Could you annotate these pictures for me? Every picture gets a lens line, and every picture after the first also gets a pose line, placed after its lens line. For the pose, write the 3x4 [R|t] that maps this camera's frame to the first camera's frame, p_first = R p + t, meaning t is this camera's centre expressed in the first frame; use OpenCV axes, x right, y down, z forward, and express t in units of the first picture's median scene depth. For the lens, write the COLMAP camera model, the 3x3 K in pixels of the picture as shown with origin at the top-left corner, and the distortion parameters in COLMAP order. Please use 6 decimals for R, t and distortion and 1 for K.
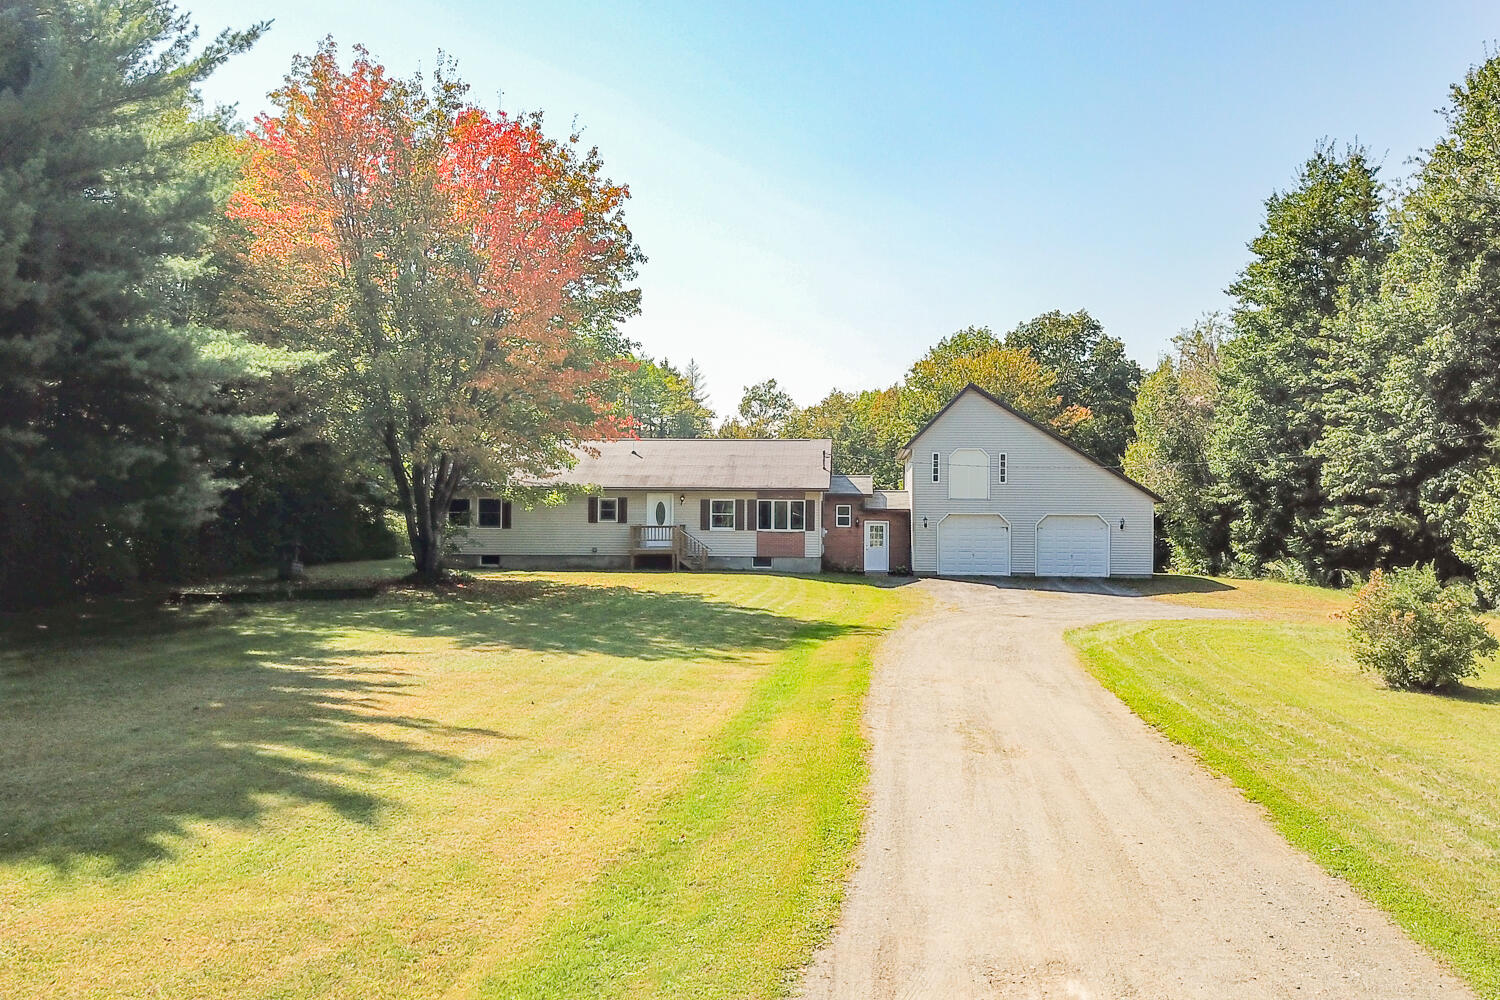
lens RADIAL K [[1318.6, 0, 712.0], [0, 1318.6, 522.5], [0, 0, 1]] dist [0.119059, -0.295213]
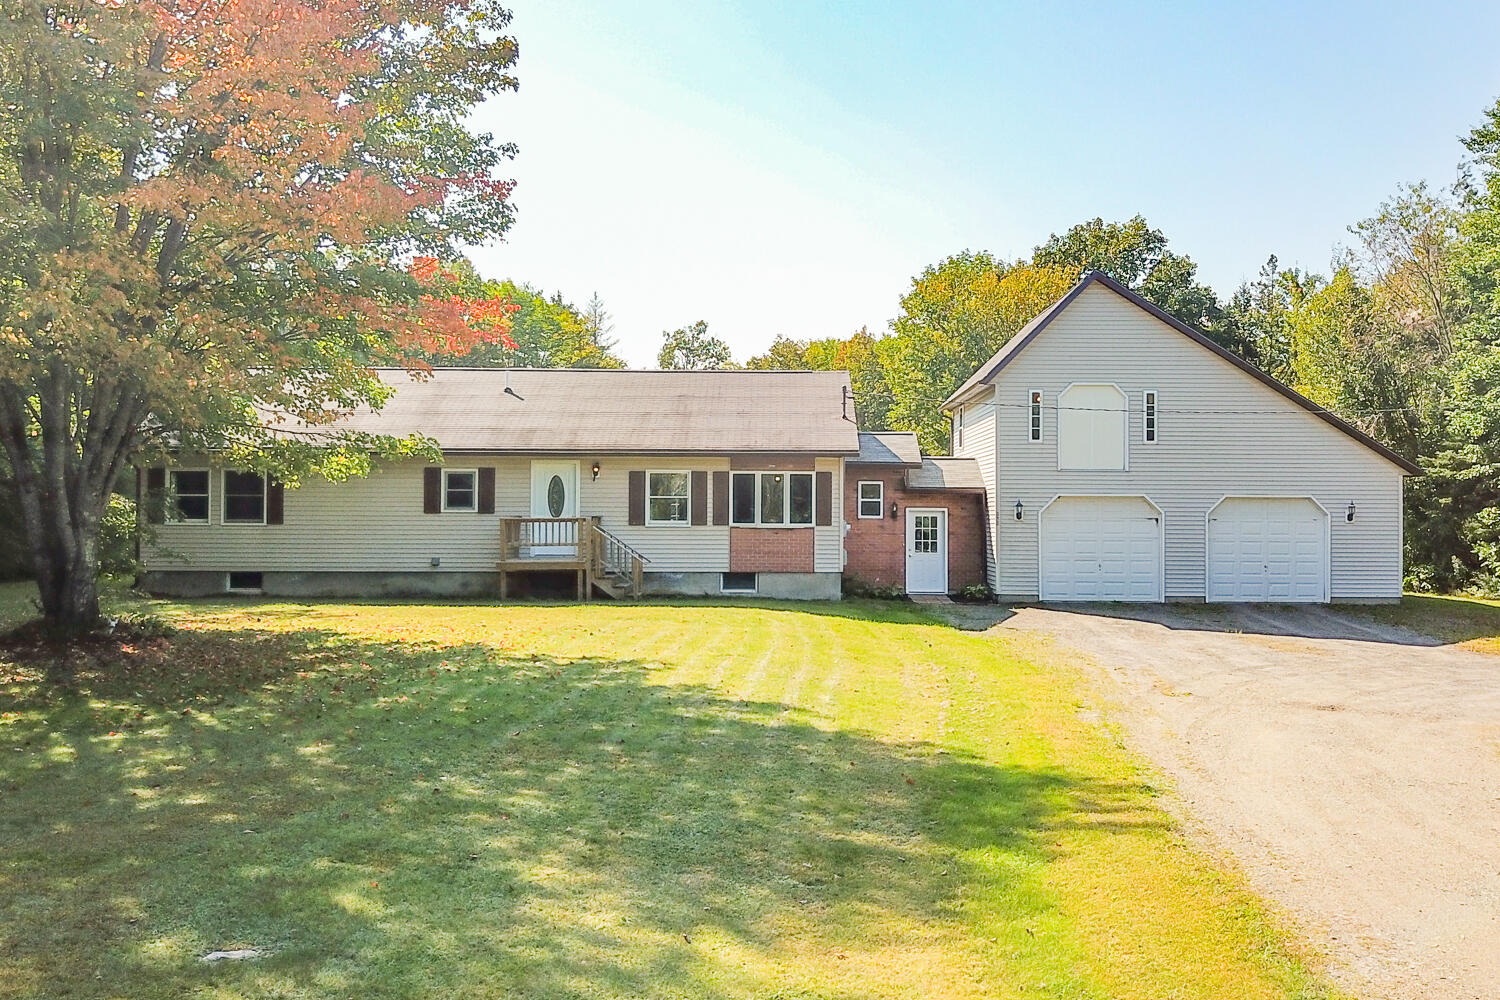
lens RADIAL K [[1553.6, 0, 773.5], [0, 1553.6, 494.5], [0, 0, 1]] dist [0.162090, -0.576820]
pose [[0.994749, -0.002257, 0.102321, -0.014994], [0.003299, 0.999944, -0.010023, -0.000604], [-0.102293, 0.010308, 0.994701, 0.334658]]
